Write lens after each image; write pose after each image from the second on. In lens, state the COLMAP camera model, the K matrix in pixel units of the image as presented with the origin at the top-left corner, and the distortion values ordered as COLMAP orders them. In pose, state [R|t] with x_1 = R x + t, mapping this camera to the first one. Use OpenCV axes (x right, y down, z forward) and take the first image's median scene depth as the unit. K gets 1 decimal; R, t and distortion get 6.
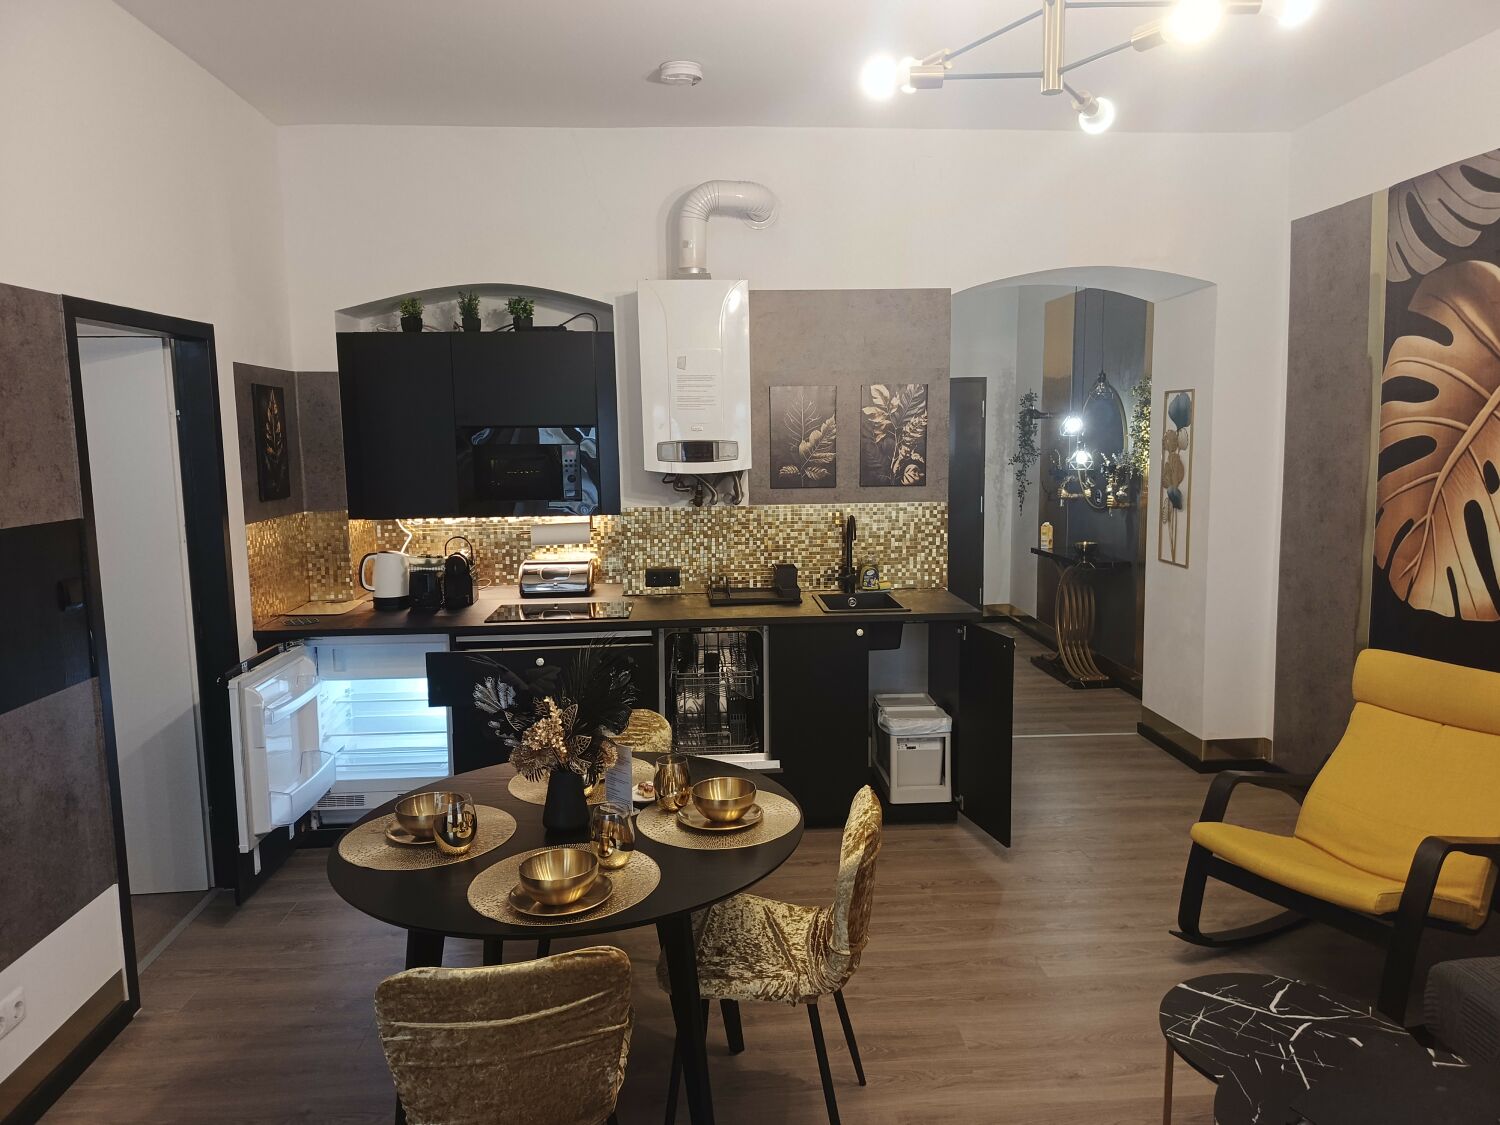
lens RADIAL K [[1029.7, 0, 754.5], [0, 1029.7, 563.0], [0, 0, 1]] dist [0.093587, -0.121092]
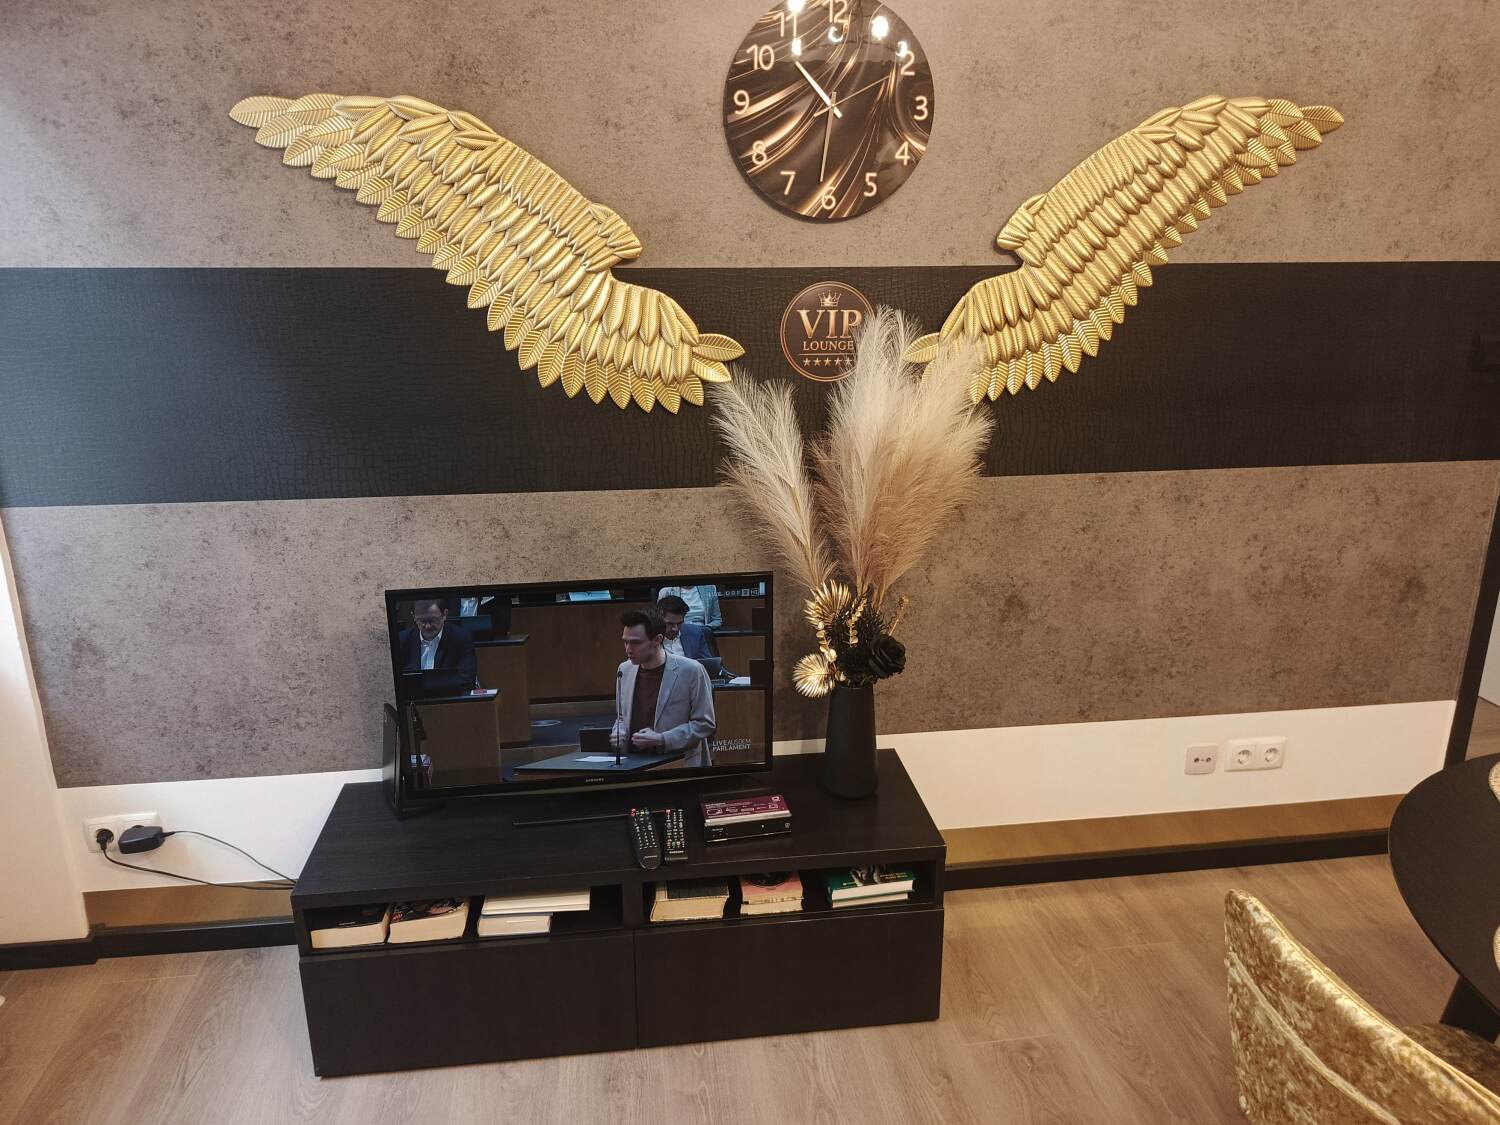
lens RADIAL K [[1041.8, 0, 746.7], [0, 1041.8, 549.4], [0, 0, 1]] dist [0.037266, -0.040718]
pose [[0.070891, 0.301184, -0.950927, 0.085375], [-0.119859, 0.948990, 0.291636, 0.003308], [0.990257, 0.093302, 0.103374, 0.208596]]
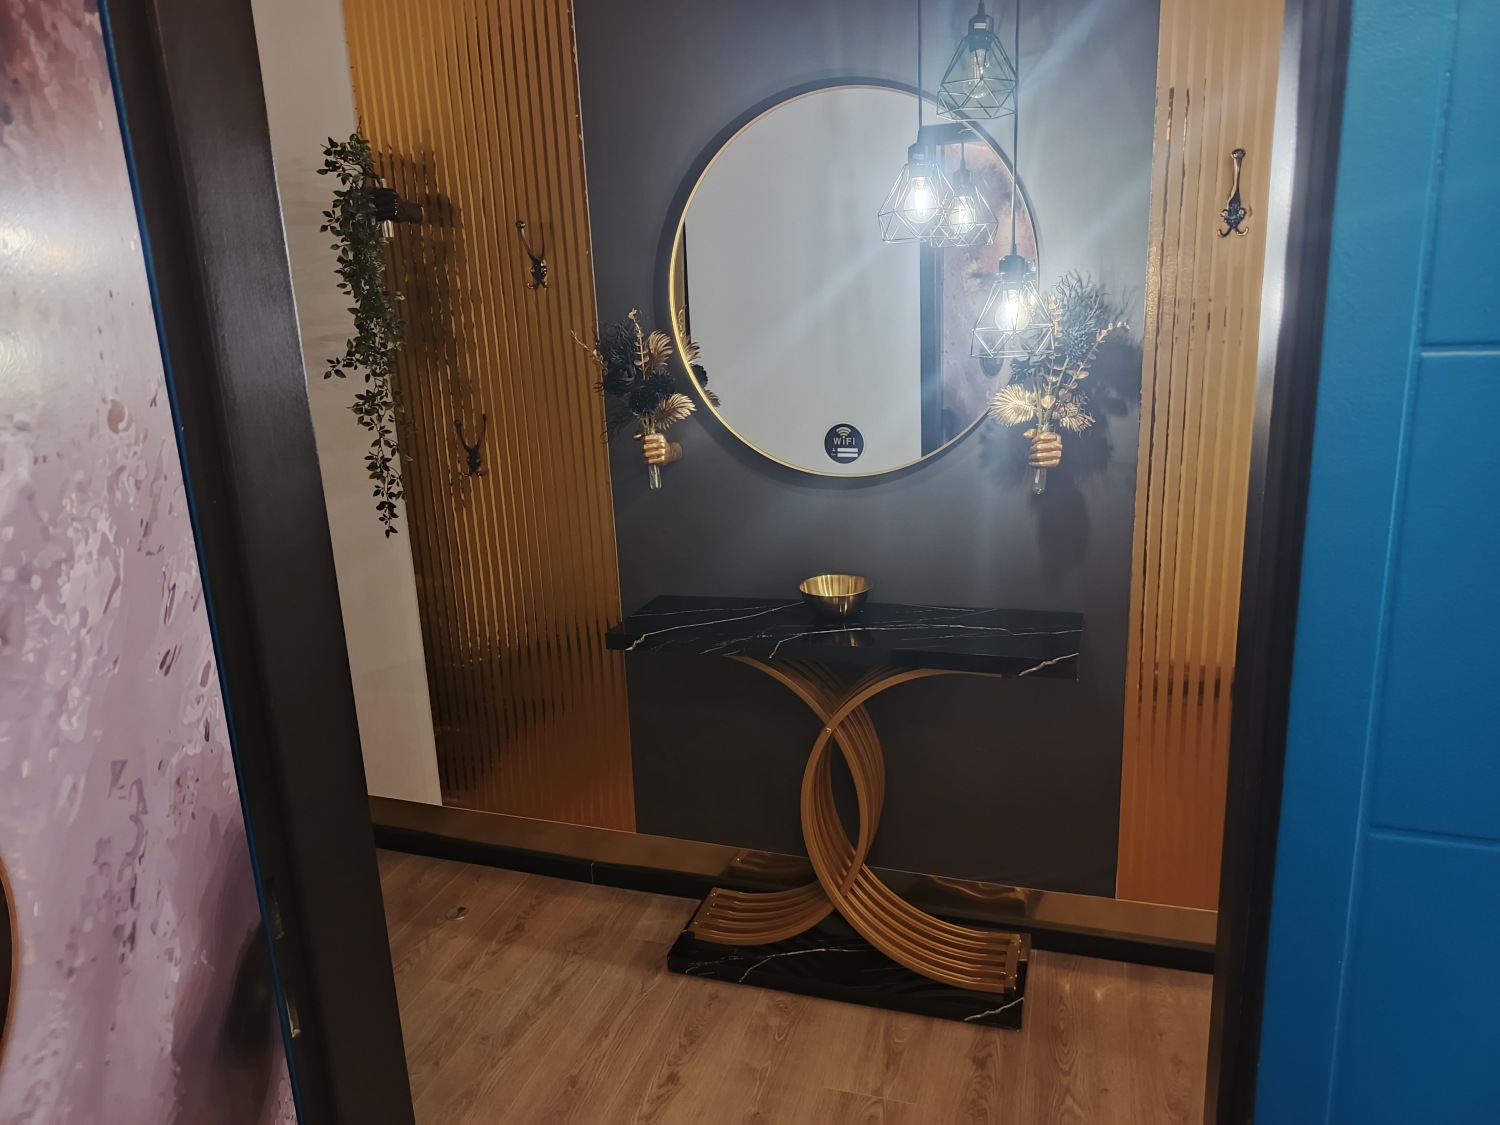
lens RADIAL K [[1070.4, 0, 750.0], [0, 1070.4, 562.5], [0, 0, 1]] dist [0.051114, -0.000279]
pose [[0.392214, -0.240338, 0.887922, 0.010503], [0.160100, 0.968368, 0.191393, -0.145095], [-0.905835, 0.067089, 0.418285, 1.328029]]
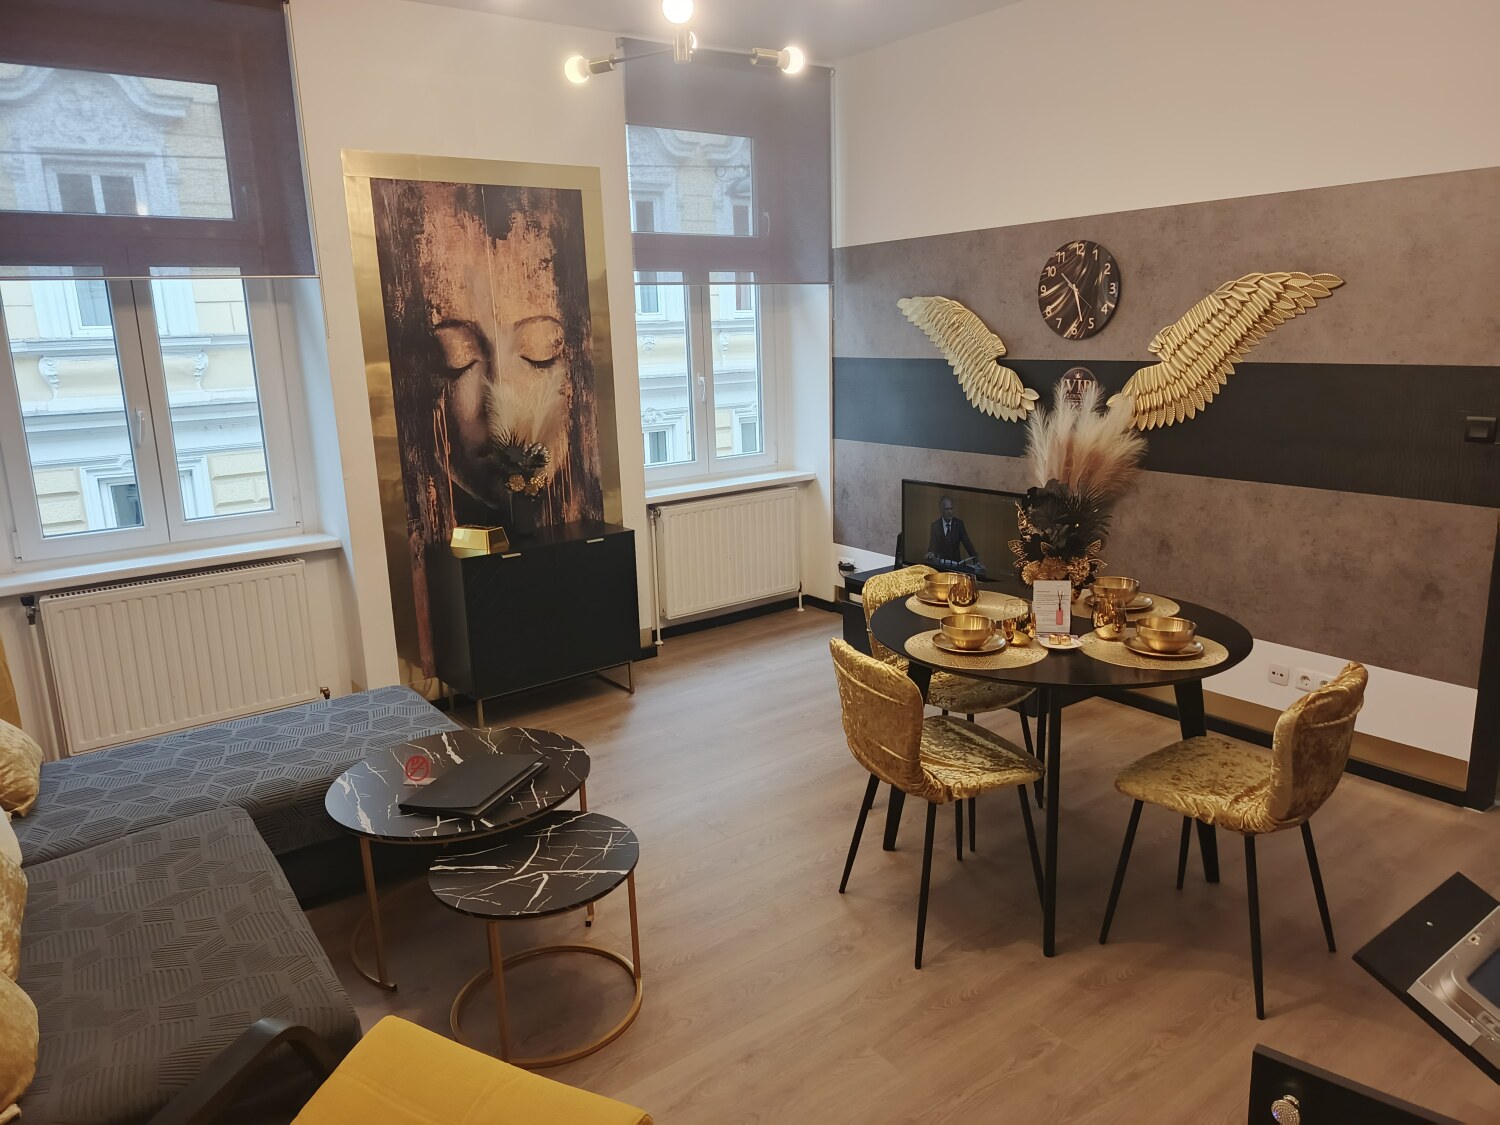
lens RADIAL K [[1018.3, 0, 719.5], [0, 1018.3, 563.6], [0, 0, 1]] dist [0.007107, -0.040605]
pose [[-0.849712, 0.164055, -0.501075, 0.405532], [-0.016401, 0.941675, 0.336123, -0.118869], [0.526992, 0.293825, -0.797462, 0.908845]]
